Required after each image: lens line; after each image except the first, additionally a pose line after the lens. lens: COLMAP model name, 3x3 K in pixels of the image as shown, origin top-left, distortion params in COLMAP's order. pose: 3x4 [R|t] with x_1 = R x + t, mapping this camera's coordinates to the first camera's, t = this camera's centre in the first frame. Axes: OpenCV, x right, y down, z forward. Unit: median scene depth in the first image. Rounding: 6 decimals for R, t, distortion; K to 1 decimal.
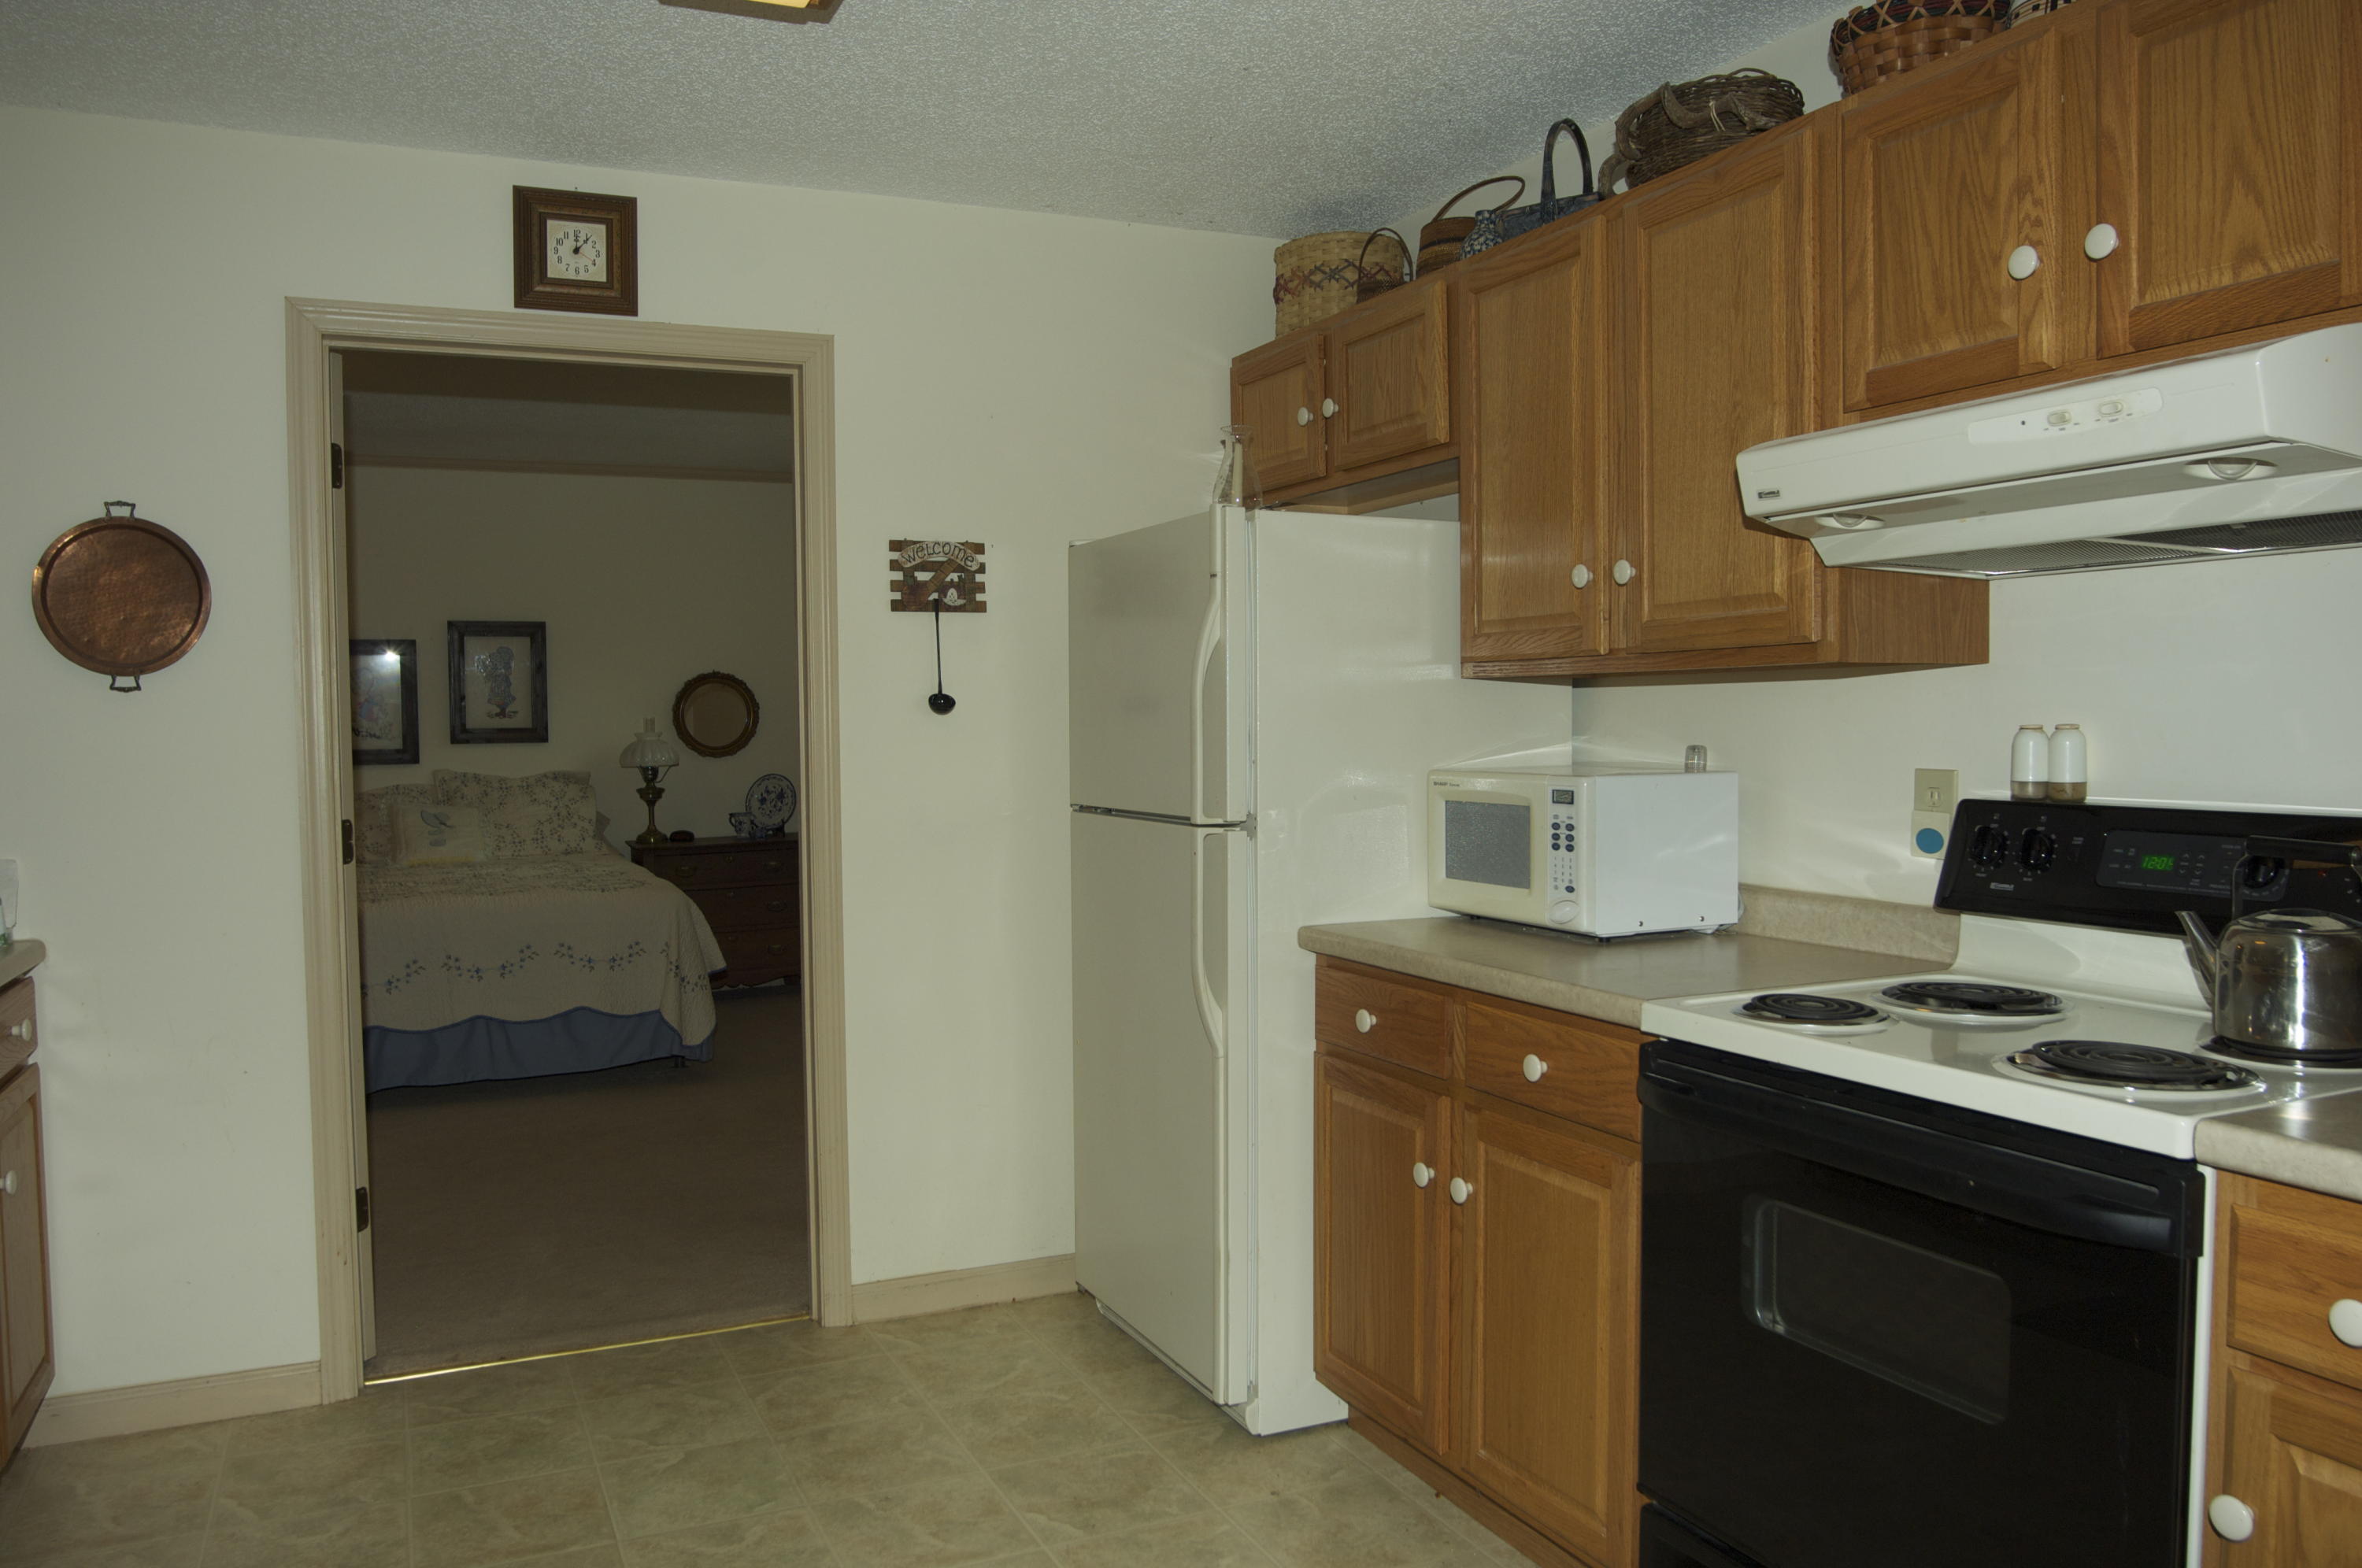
lens RADIAL K [[1718.8, 0, 1177.3], [0, 1718.8, 784.5], [0, 0, 1]] dist [-0.038649, 0.010884]
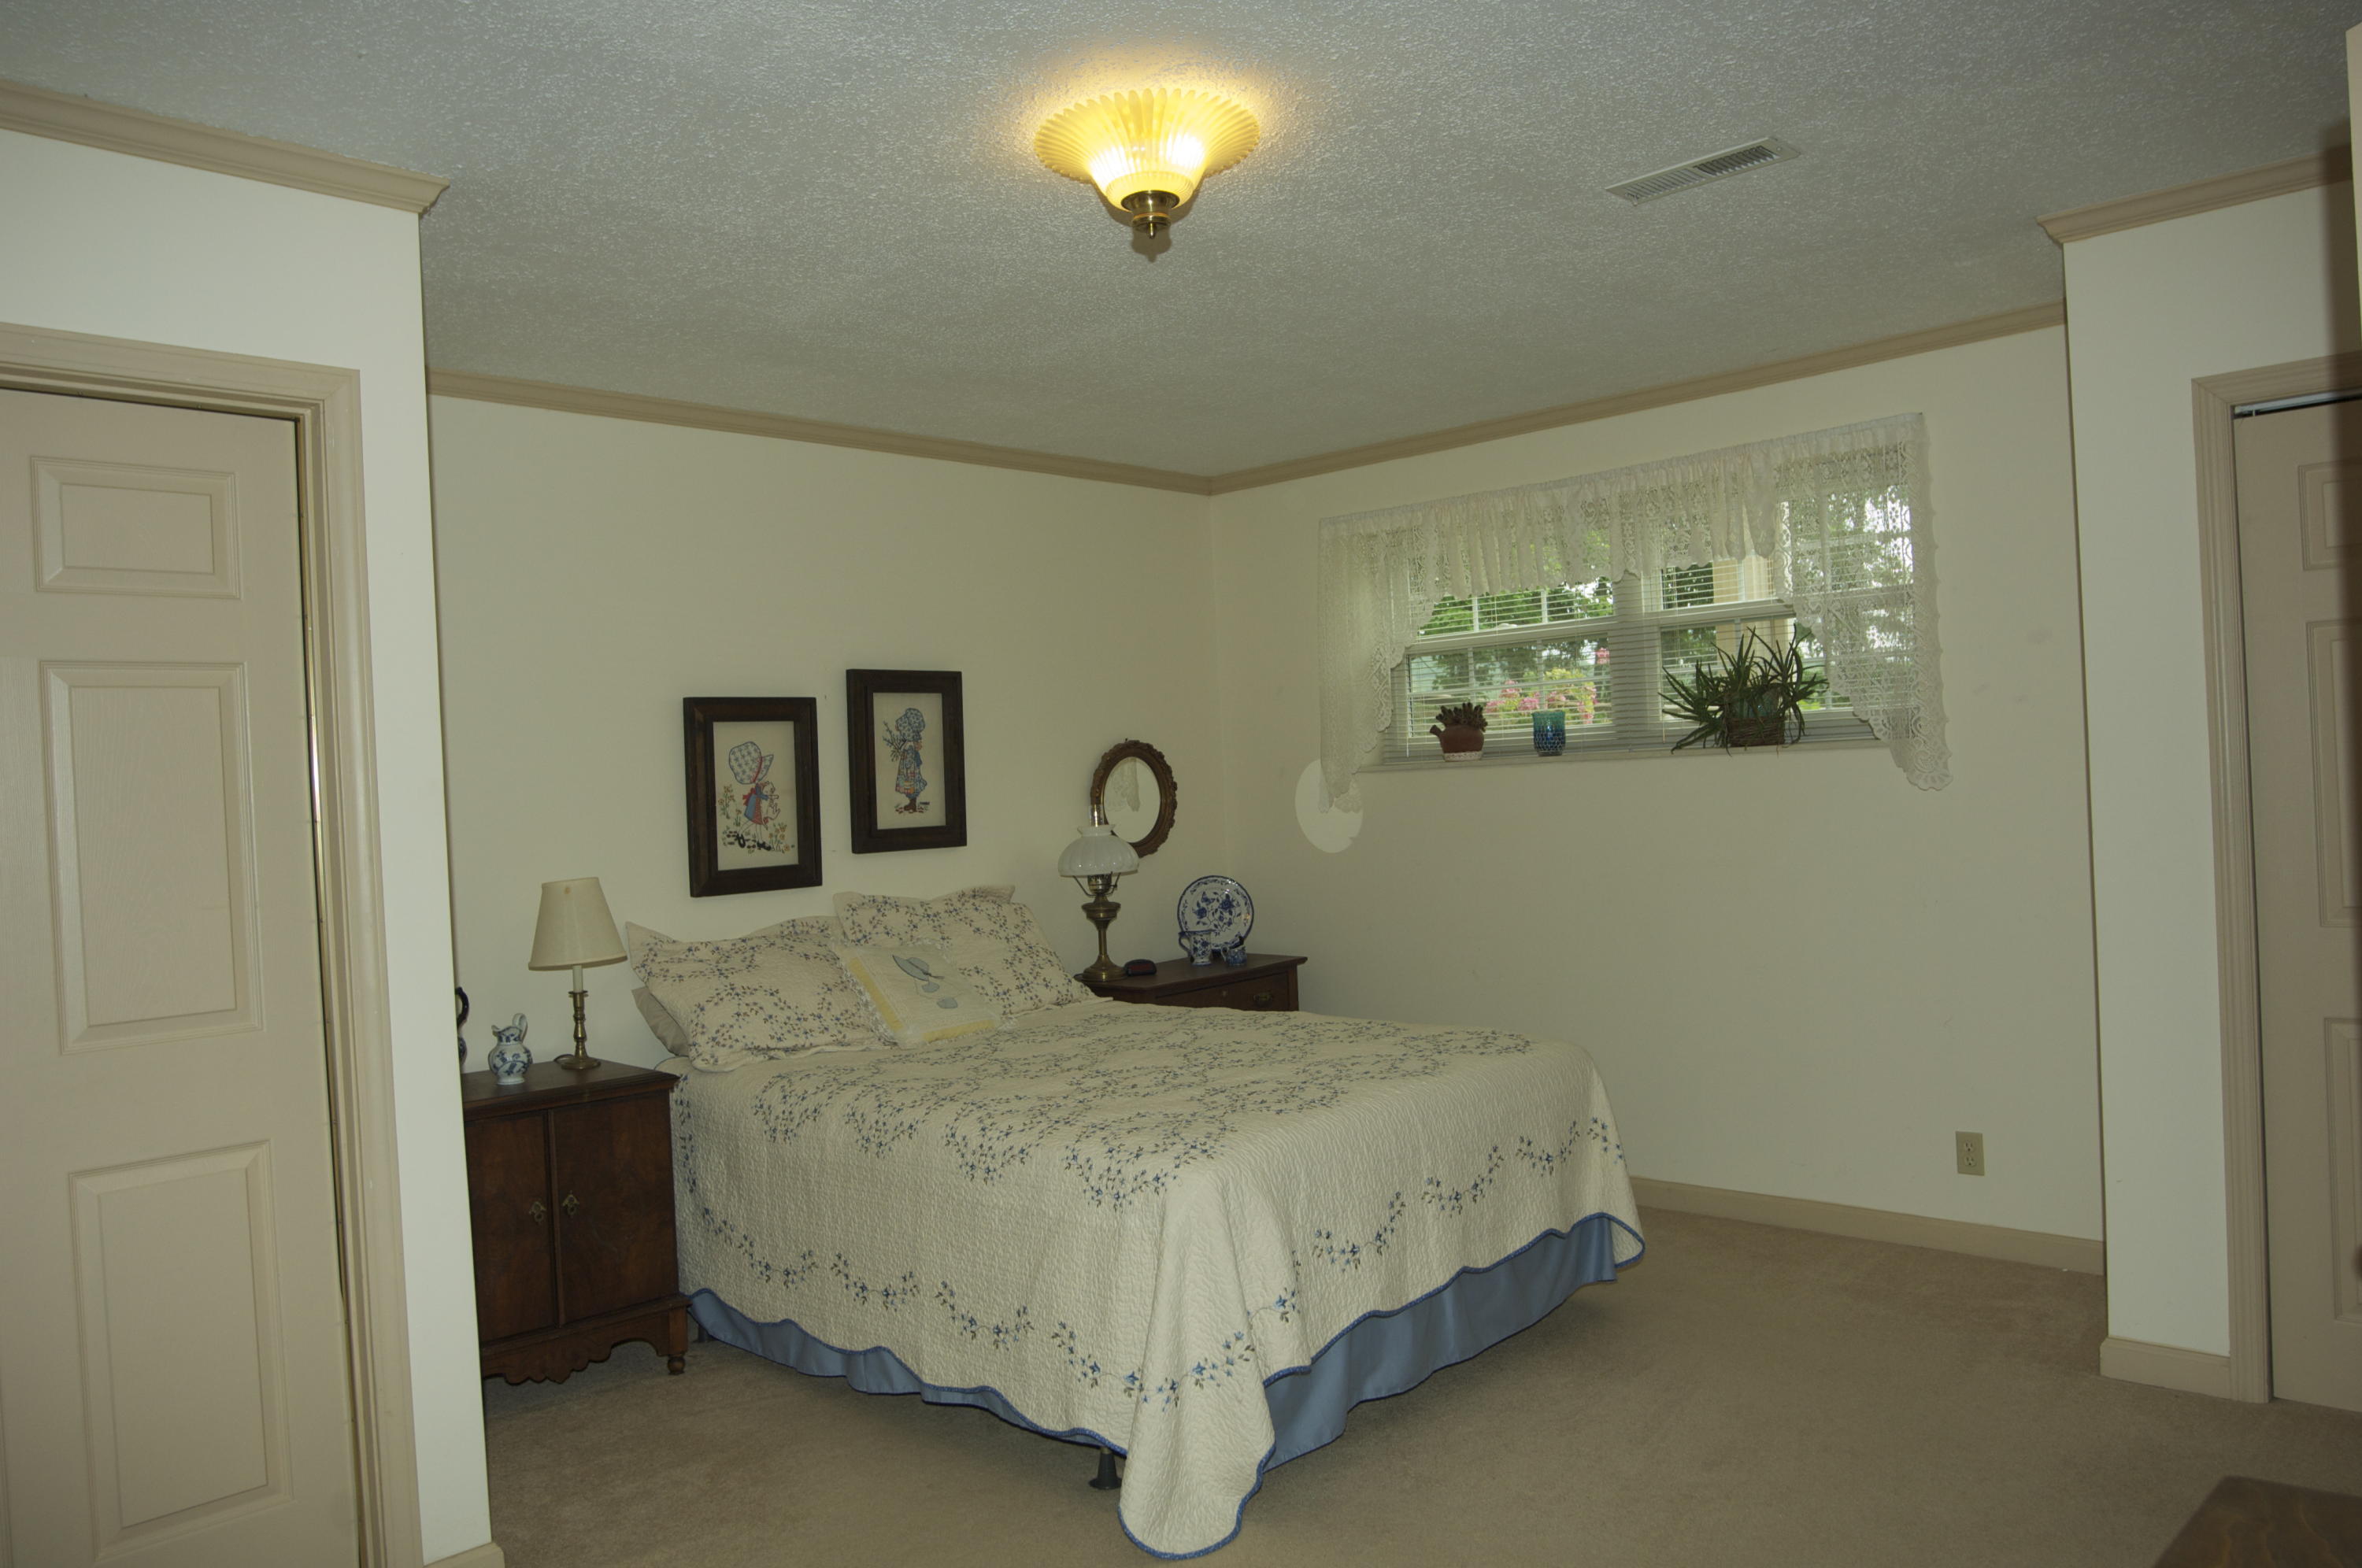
lens RADIAL K [[1718.8, 0, 1182.3], [0, 1718.8, 787.9], [0, 0, 1]] dist [-0.038649, 0.010884]
pose [[0.931043, -0.032743, 0.363437, -0.538996], [0.049805, 0.998048, -0.037674, -0.017442], [-0.361494, 0.053177, 0.930857, 0.319884]]
